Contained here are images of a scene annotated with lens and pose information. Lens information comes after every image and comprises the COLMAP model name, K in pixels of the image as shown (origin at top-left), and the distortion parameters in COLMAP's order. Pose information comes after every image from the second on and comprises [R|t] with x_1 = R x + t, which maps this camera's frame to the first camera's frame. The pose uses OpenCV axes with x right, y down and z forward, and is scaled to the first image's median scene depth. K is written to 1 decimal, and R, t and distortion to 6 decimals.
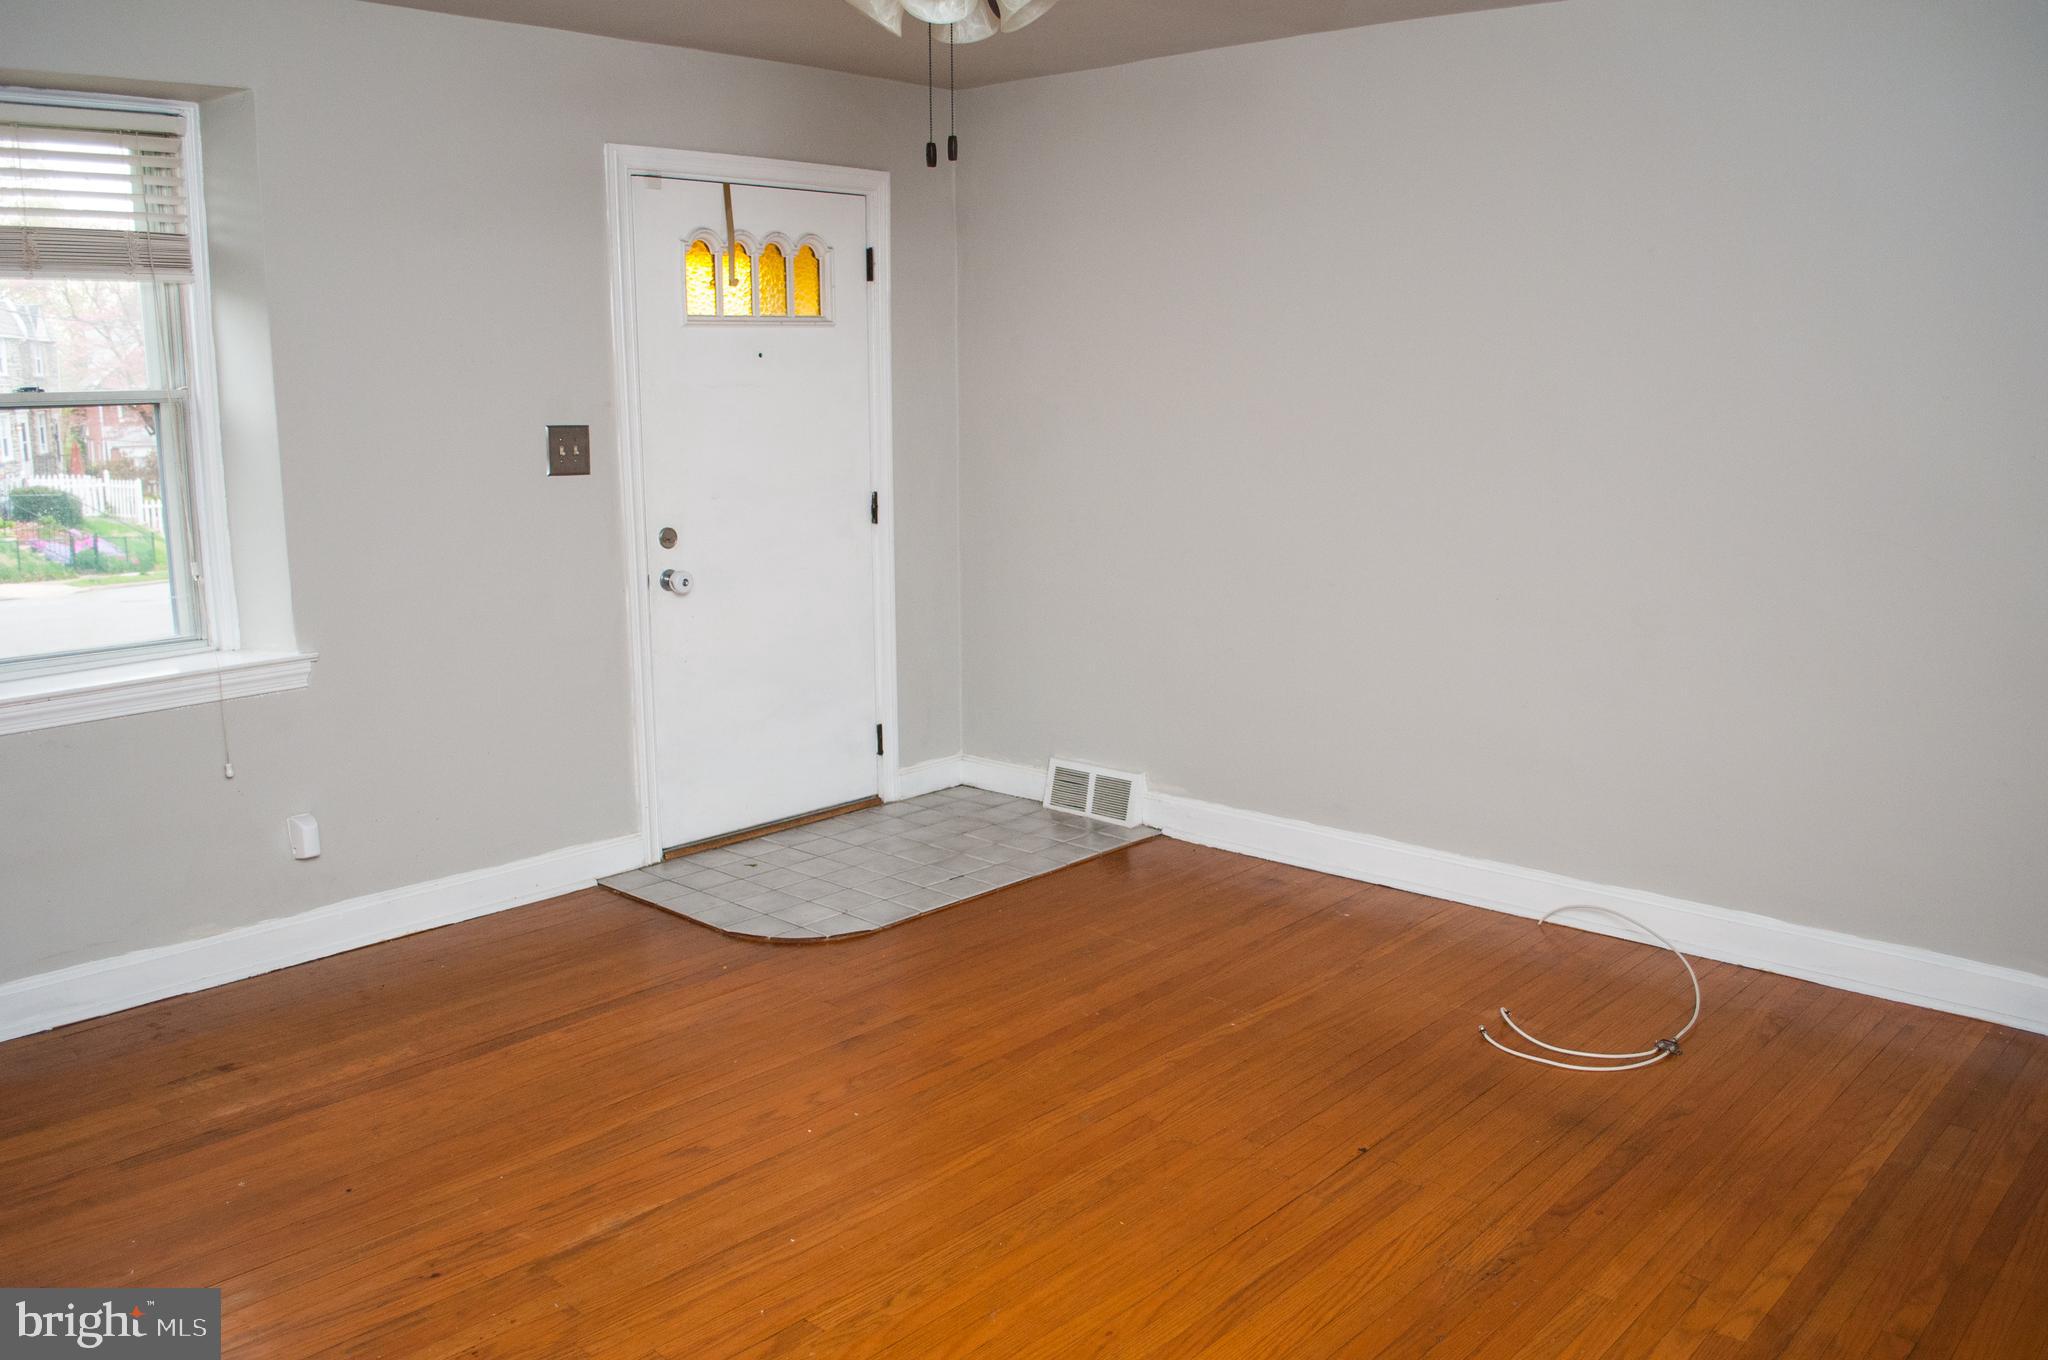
lens RADIAL K [[1639.2, 0, 1022.0], [0, 1639.2, 688.7], [0, 0, 1]] dist [-0.081472, 0.008348]
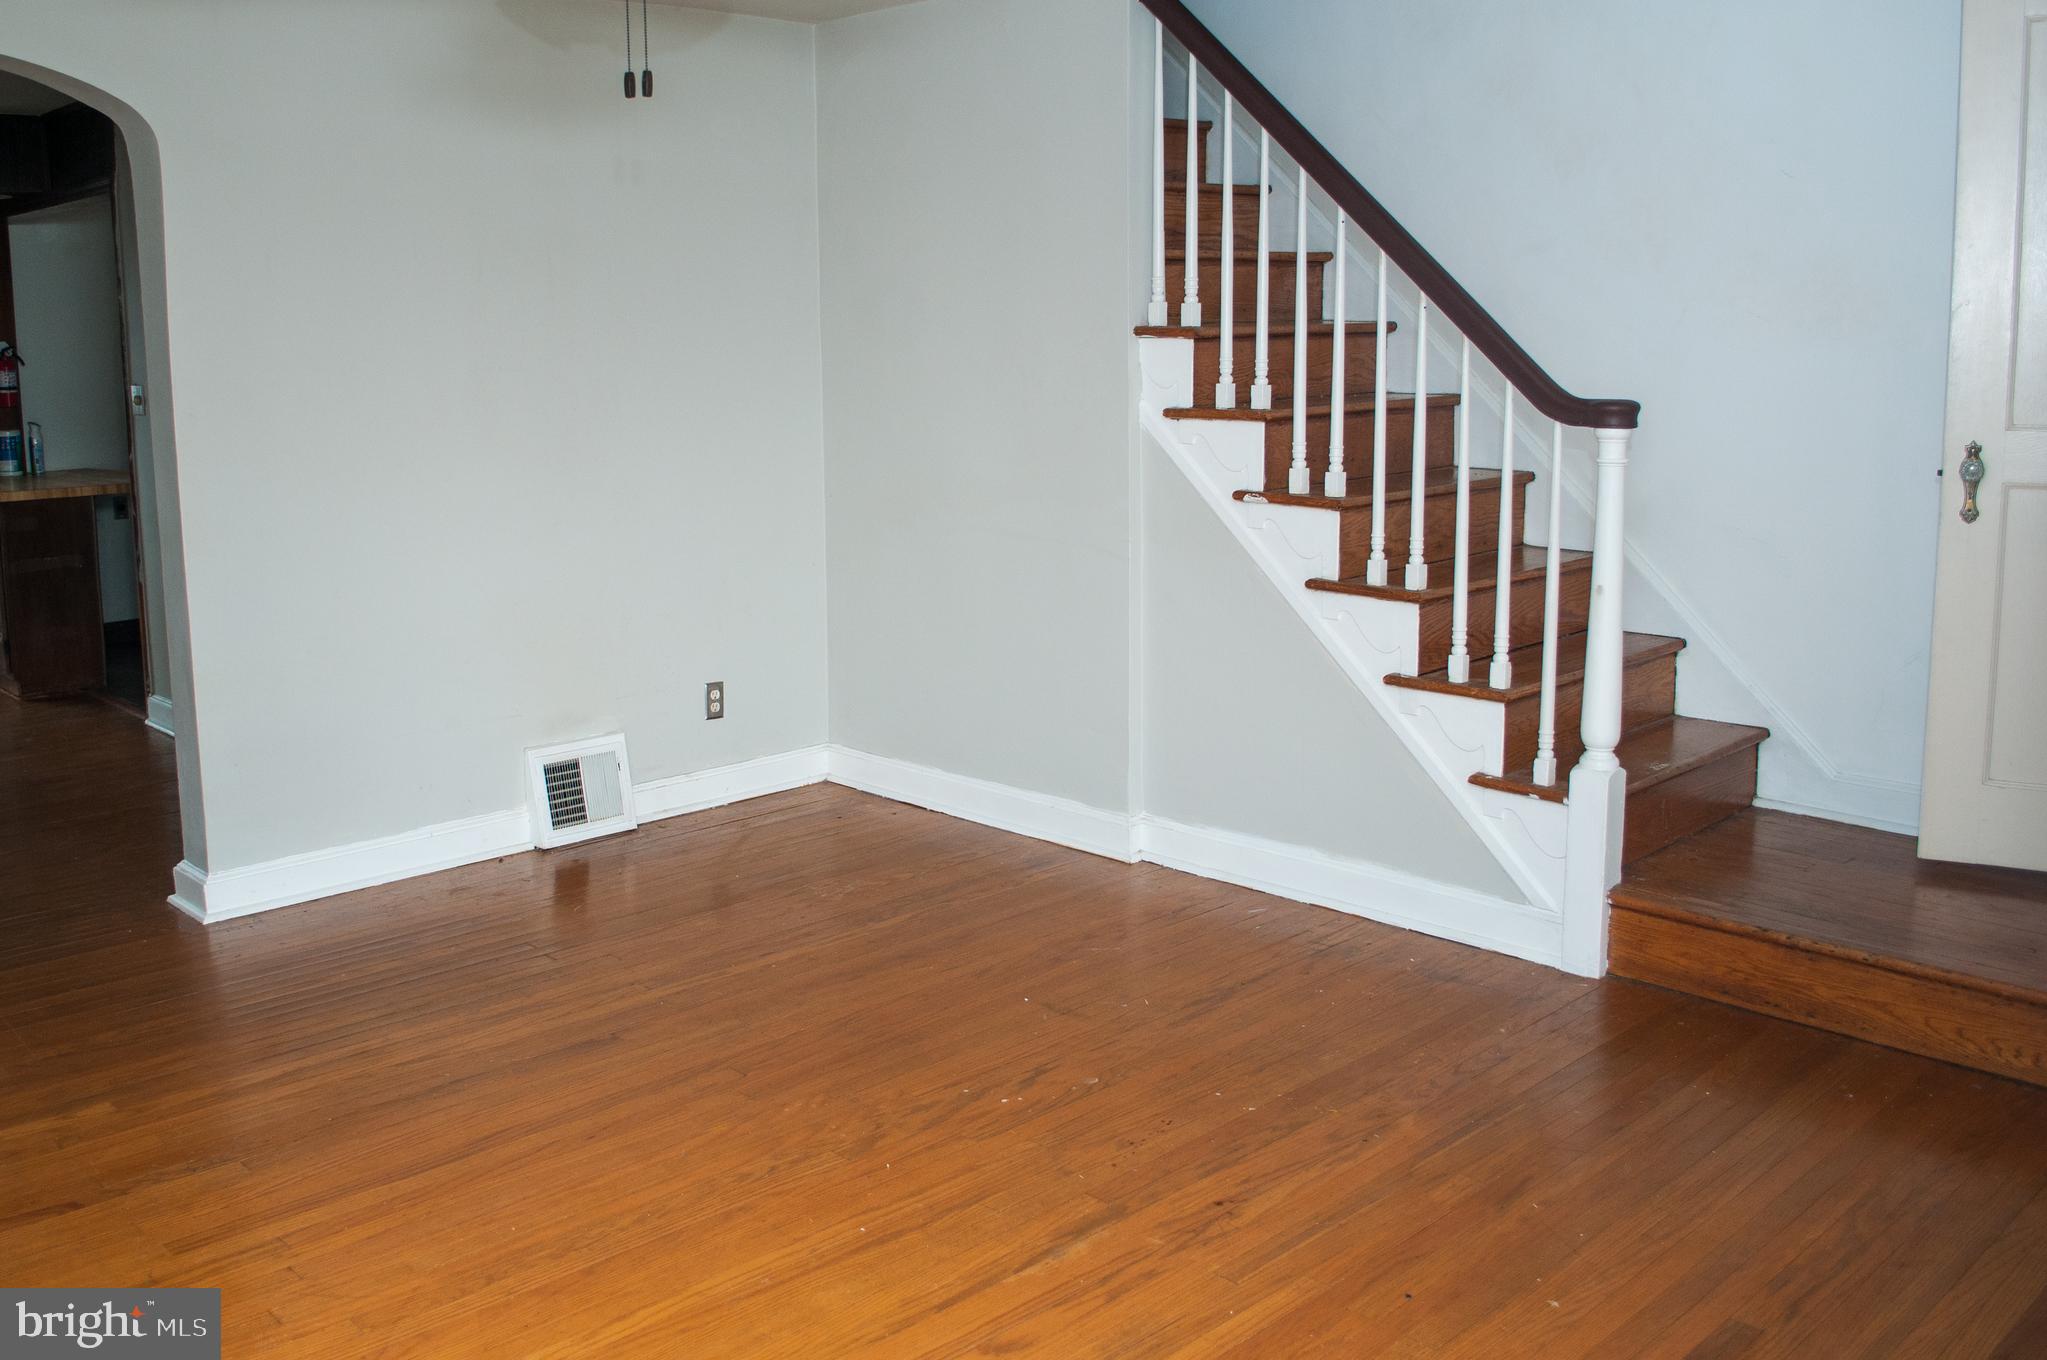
lens RADIAL K [[1820.4, 0, 878.1], [0, 1820.4, 602.4], [0, 0, 1]] dist [-0.090535, 0.005916]
pose [[-0.993984, 0.007597, 0.109260, -0.175008], [0.044167, 0.940682, 0.336402, -0.232419], [-0.100223, 0.339204, -0.935359, 1.211737]]
